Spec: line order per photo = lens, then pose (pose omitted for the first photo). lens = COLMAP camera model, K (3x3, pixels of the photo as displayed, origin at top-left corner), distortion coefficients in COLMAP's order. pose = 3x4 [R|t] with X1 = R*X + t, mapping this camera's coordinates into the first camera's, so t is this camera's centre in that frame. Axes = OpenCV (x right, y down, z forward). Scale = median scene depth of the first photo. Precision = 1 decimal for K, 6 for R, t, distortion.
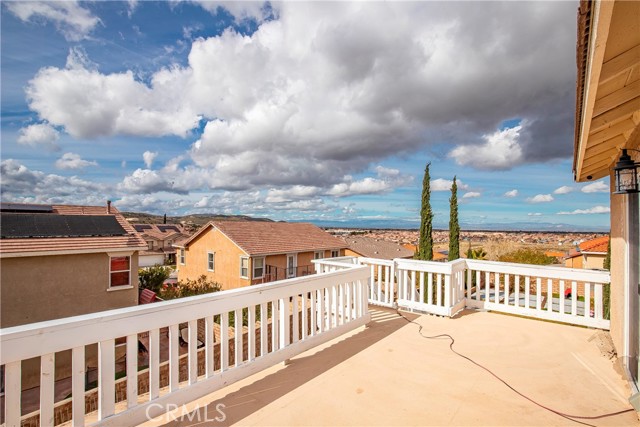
lens RADIAL K [[296.4, 0, 323.0], [0, 296.4, 215.0], [0, 0, 1]] dist [-0.034793, 0.007191]
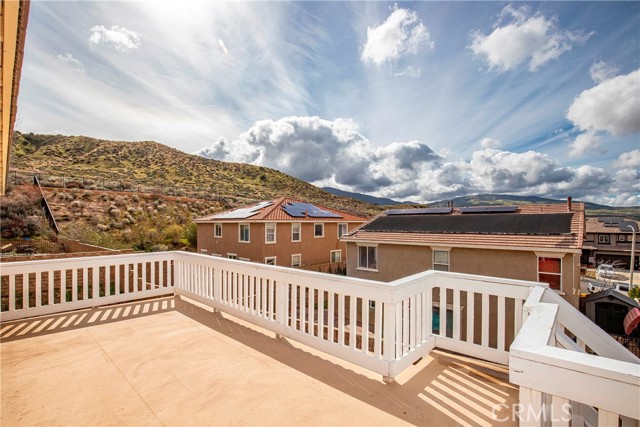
lens RADIAL K [[296.4, 0, 311.4], [0, 296.4, 218.5], [0, 0, 1]] dist [-0.034793, 0.007191]
pose [[-0.038807, -0.021192, -0.999022, 0.269413], [0.037895, 0.999025, -0.022664, 0.011880], [0.998528, -0.038738, -0.037966, 0.296075]]
